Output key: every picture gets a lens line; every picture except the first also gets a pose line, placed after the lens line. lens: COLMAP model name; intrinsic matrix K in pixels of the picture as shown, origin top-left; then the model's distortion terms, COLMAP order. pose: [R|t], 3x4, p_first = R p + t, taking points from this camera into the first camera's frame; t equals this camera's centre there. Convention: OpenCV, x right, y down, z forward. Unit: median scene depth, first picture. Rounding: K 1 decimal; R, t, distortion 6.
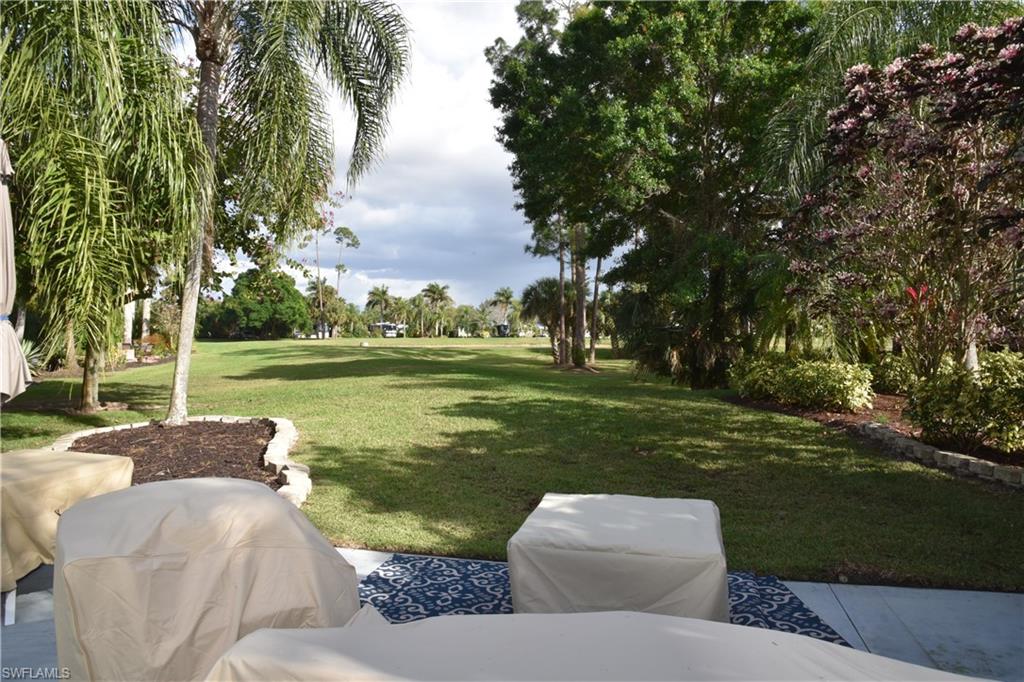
lens RADIAL K [[700.7, 0, 508.6], [0, 700.7, 355.0], [0, 0, 1]] dist [-0.111174, 0.066385]
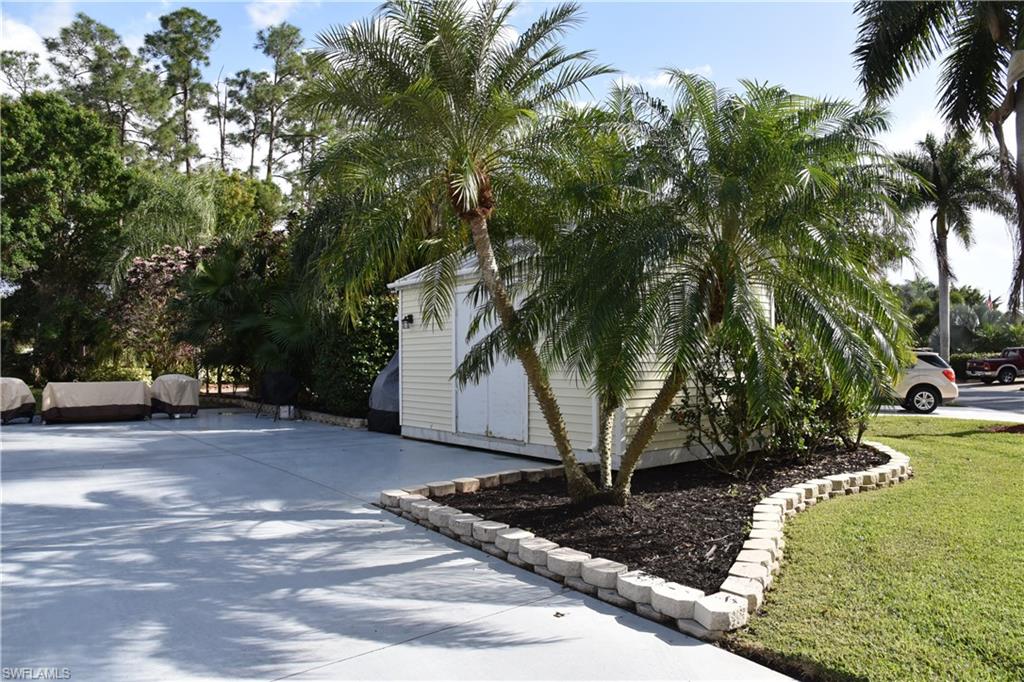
lens RADIAL K [[699.5, 0, 514.7], [0, 699.5, 348.8], [0, 0, 1]] dist [-0.114457, 0.061240]
pose [[0.613866, 0.009478, 0.789354, -0.115807], [0.028749, 0.998996, -0.034353, 0.013569], [-0.788887, 0.043781, 0.612977, -0.303473]]
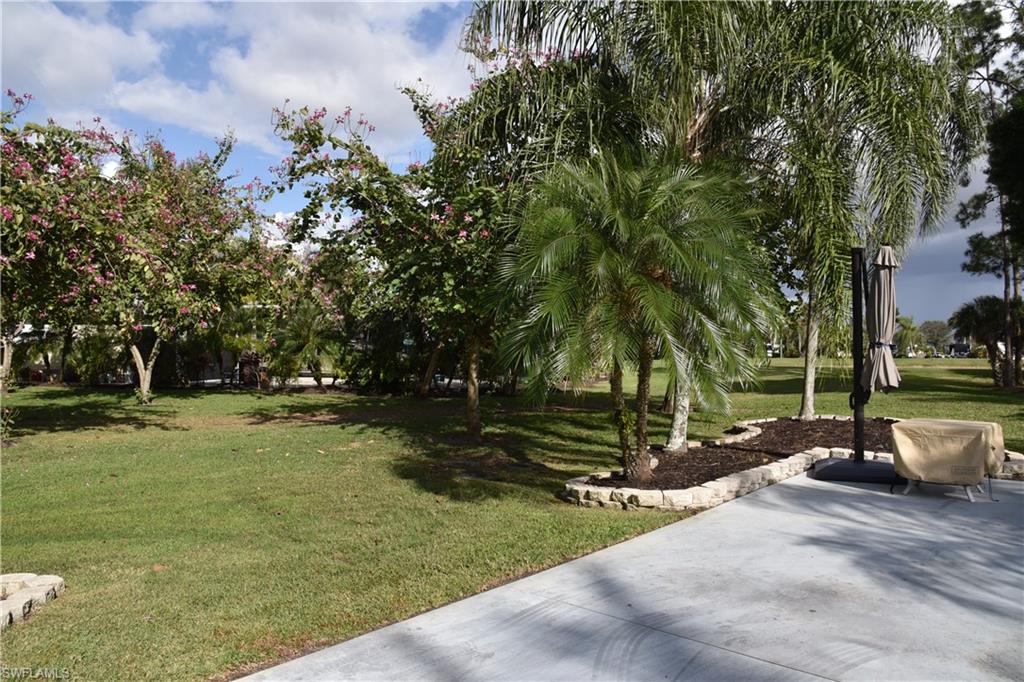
lens RADIAL K [[700.0, 0, 512.3], [0, 700.0, 342.7], [0, 0, 1]] dist [-0.101787, 0.051958]
pose [[0.880207, -0.003787, -0.474574, -0.071995], [-0.018004, 0.998982, -0.041363, 0.002966], [0.474248, 0.044952, 0.879243, -0.100547]]
